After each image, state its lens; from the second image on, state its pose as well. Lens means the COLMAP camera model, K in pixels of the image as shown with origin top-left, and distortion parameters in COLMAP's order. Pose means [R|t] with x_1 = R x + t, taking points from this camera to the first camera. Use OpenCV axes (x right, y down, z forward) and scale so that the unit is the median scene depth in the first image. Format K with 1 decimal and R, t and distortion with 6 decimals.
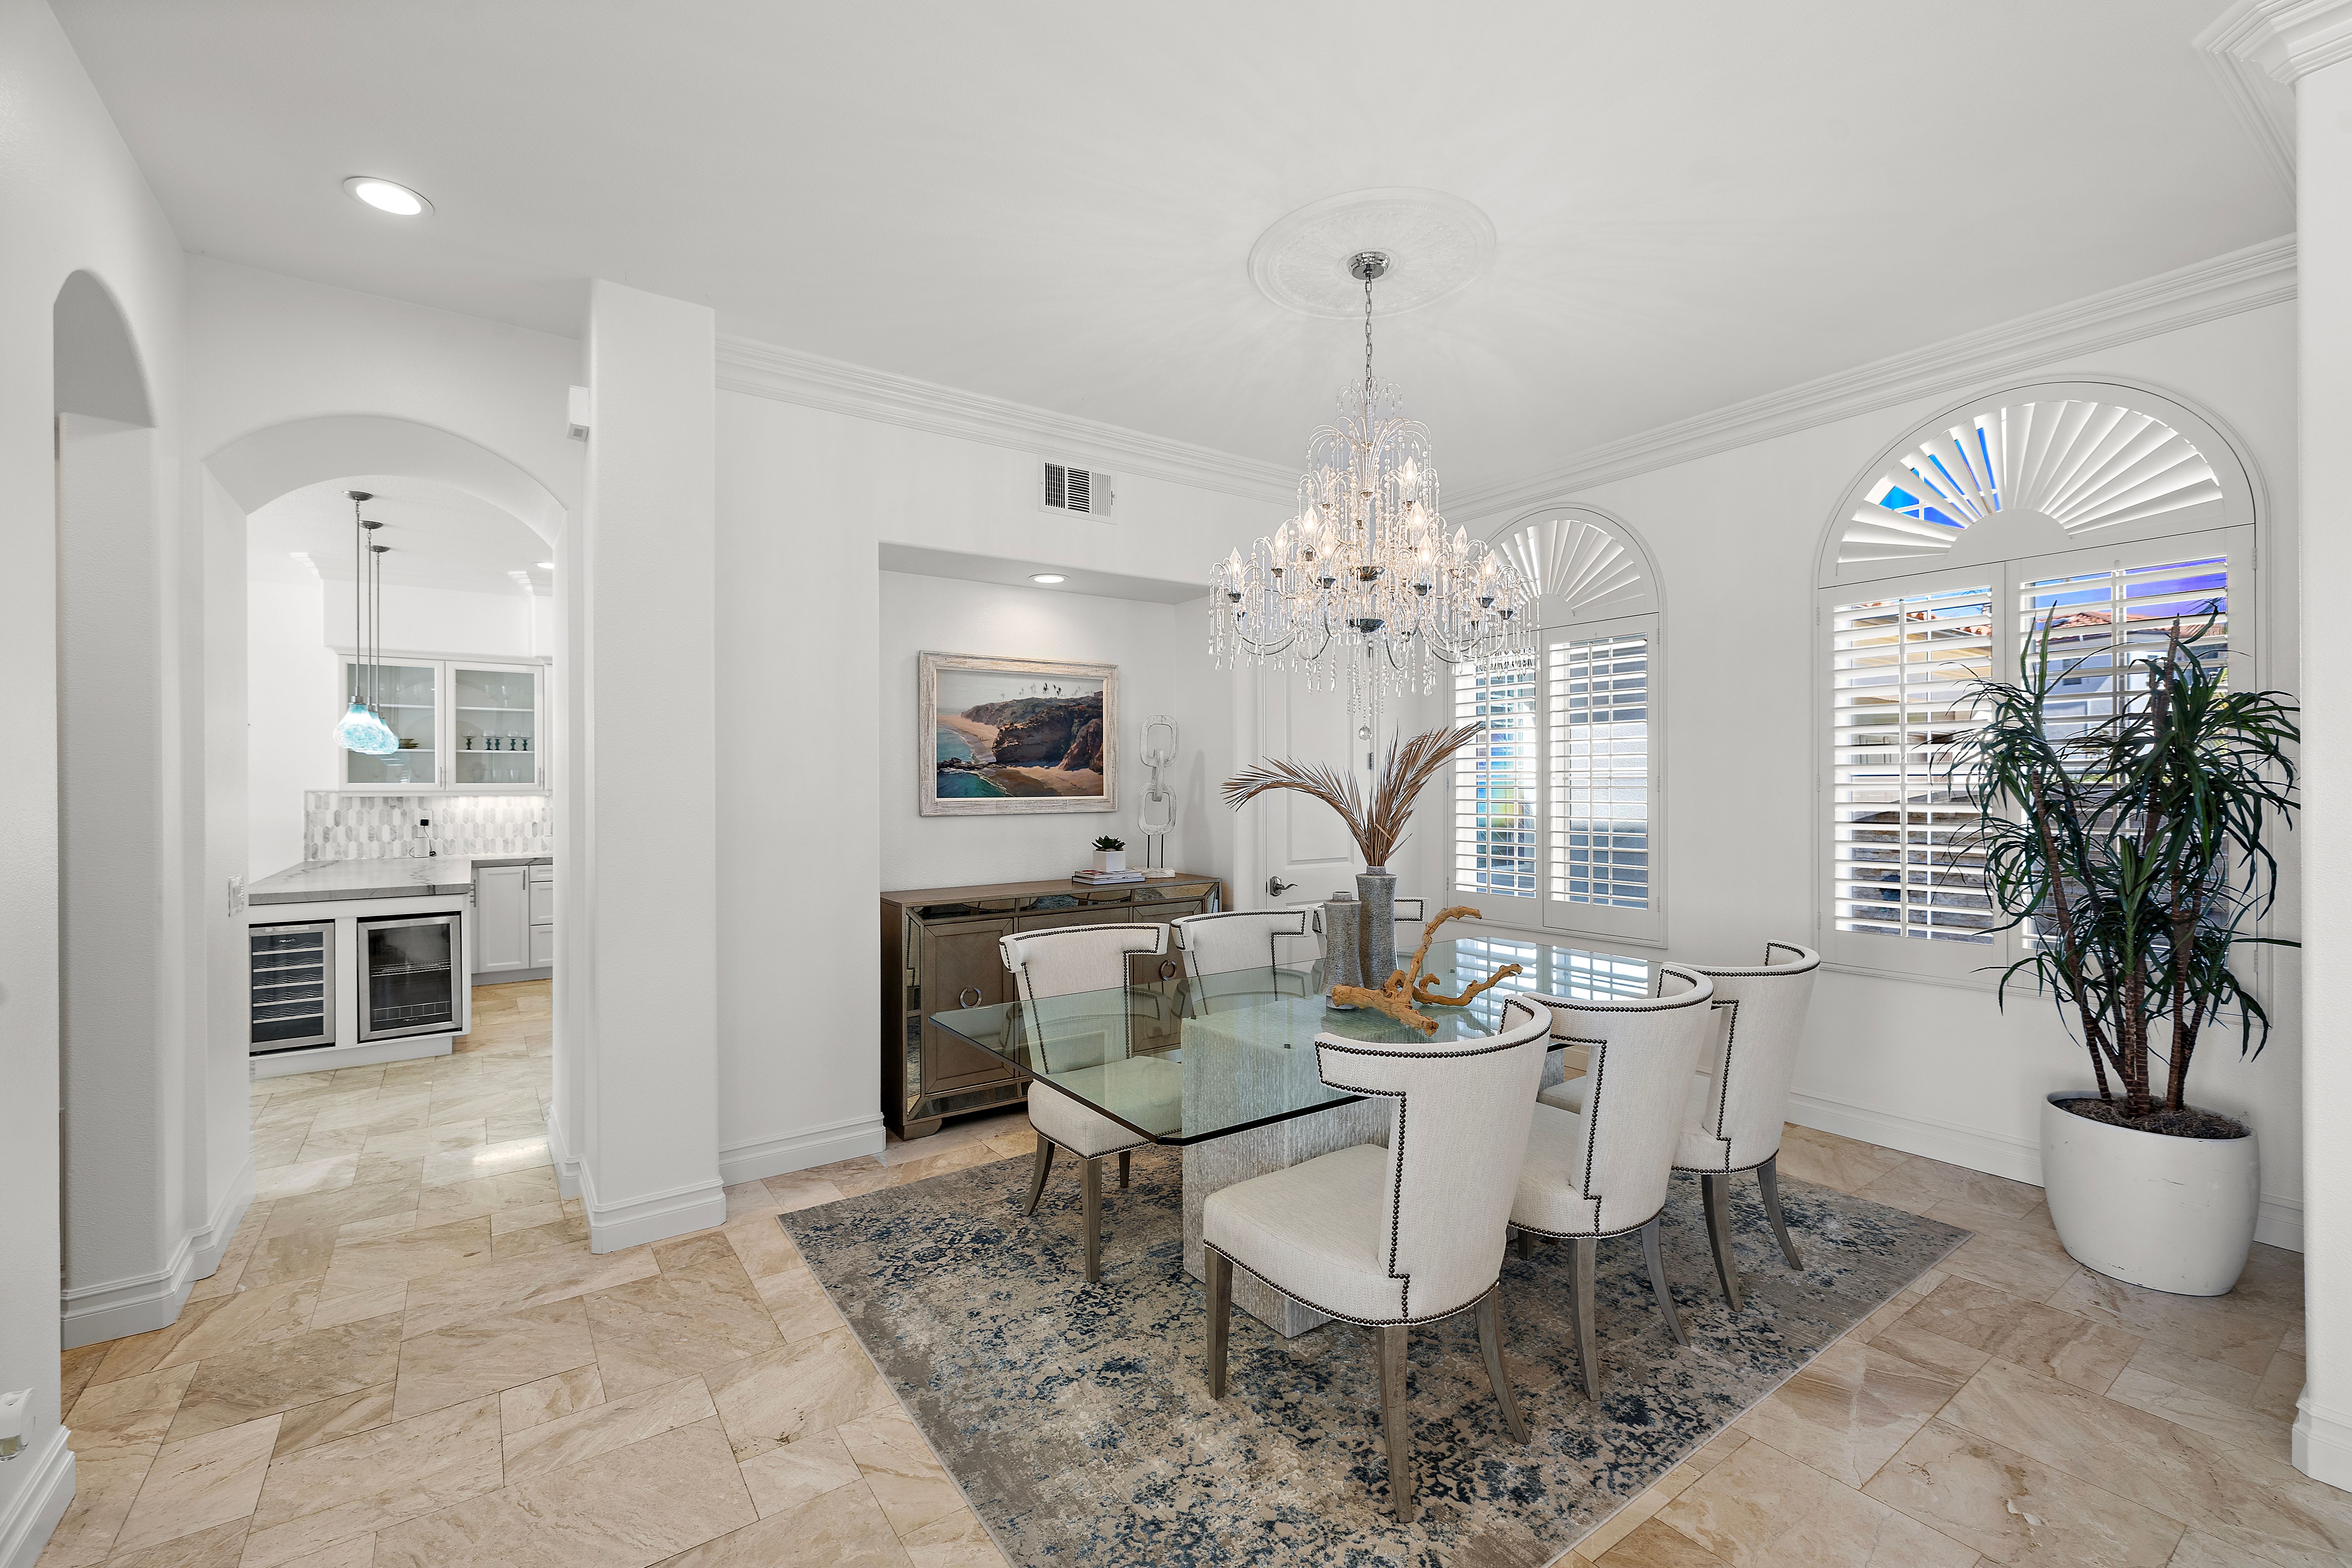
lens RADIAL K [[992.0, 0, 1172.5], [0, 992.0, 789.1], [0, 0, 1]] dist [0.001866, 0.000079]
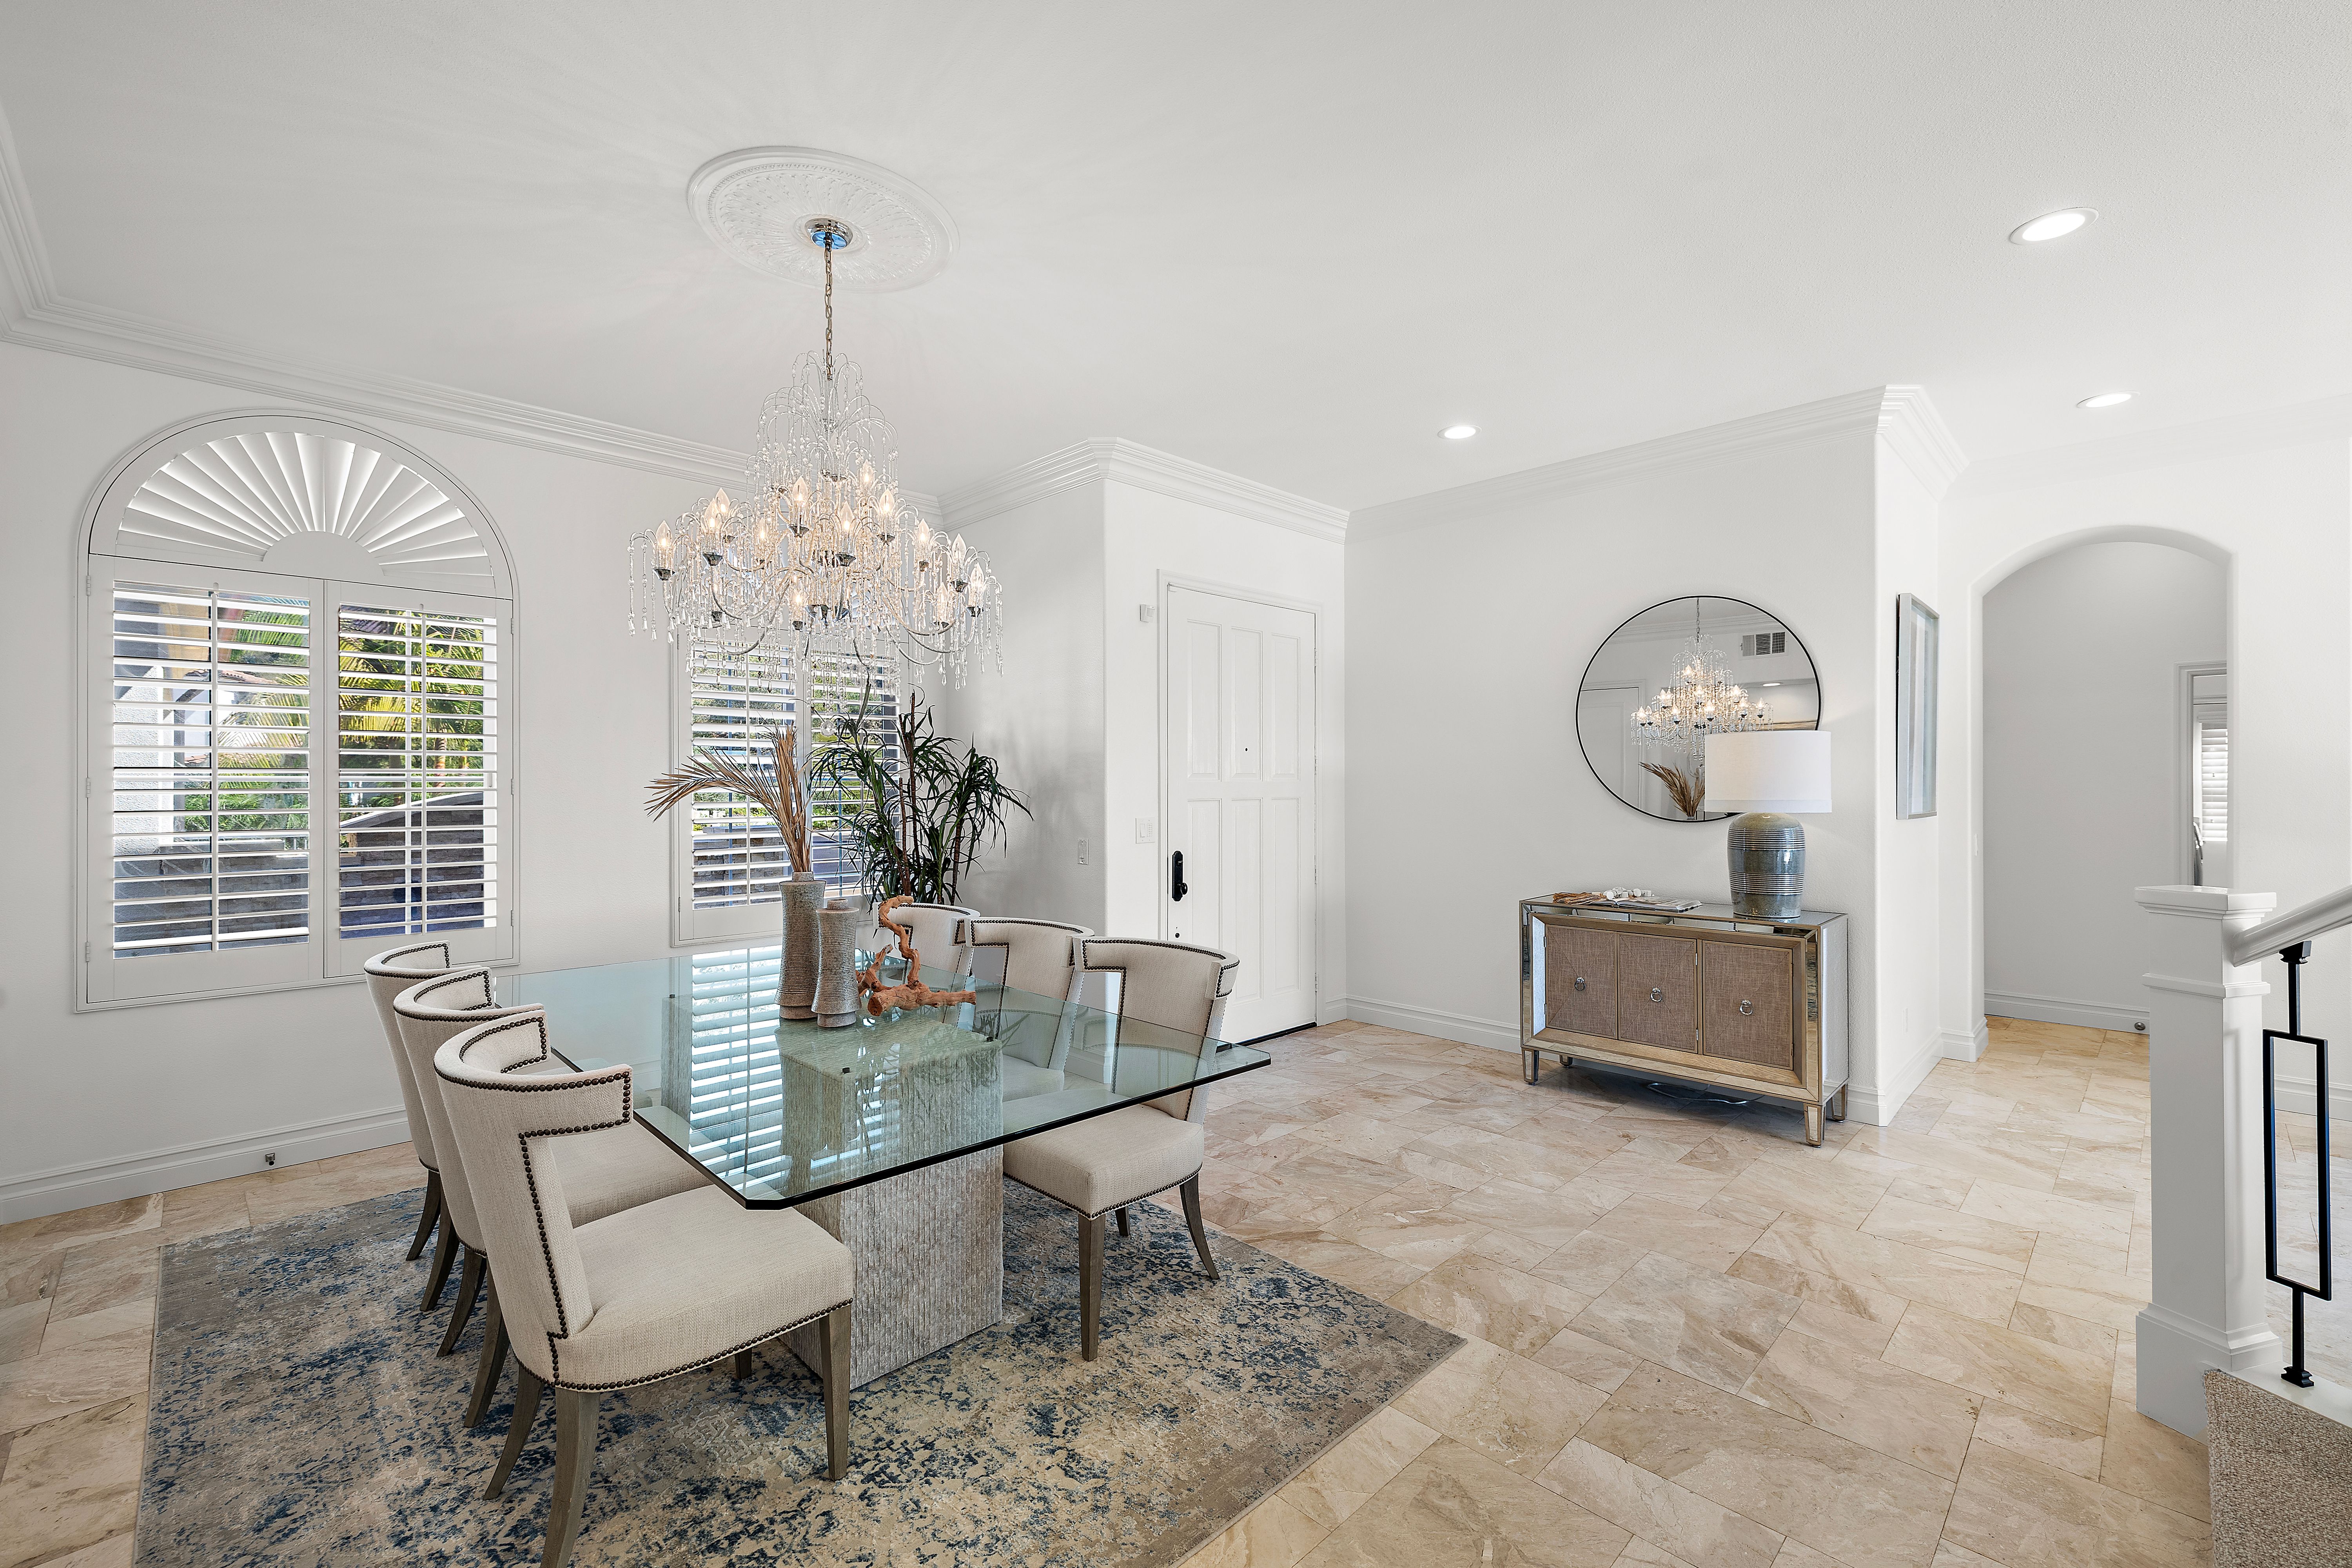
lens RADIAL K [[992.0, 0, 1172.5], [0, 992.0, 789.1], [0, 0, 1]] dist [0.001866, 0.000079]
pose [[-0.160796, 0.003653, 0.986981, -0.437723], [0.006655, 0.999974, -0.002617, 0.003223], [-0.986965, 0.006147, -0.160816, 0.465031]]
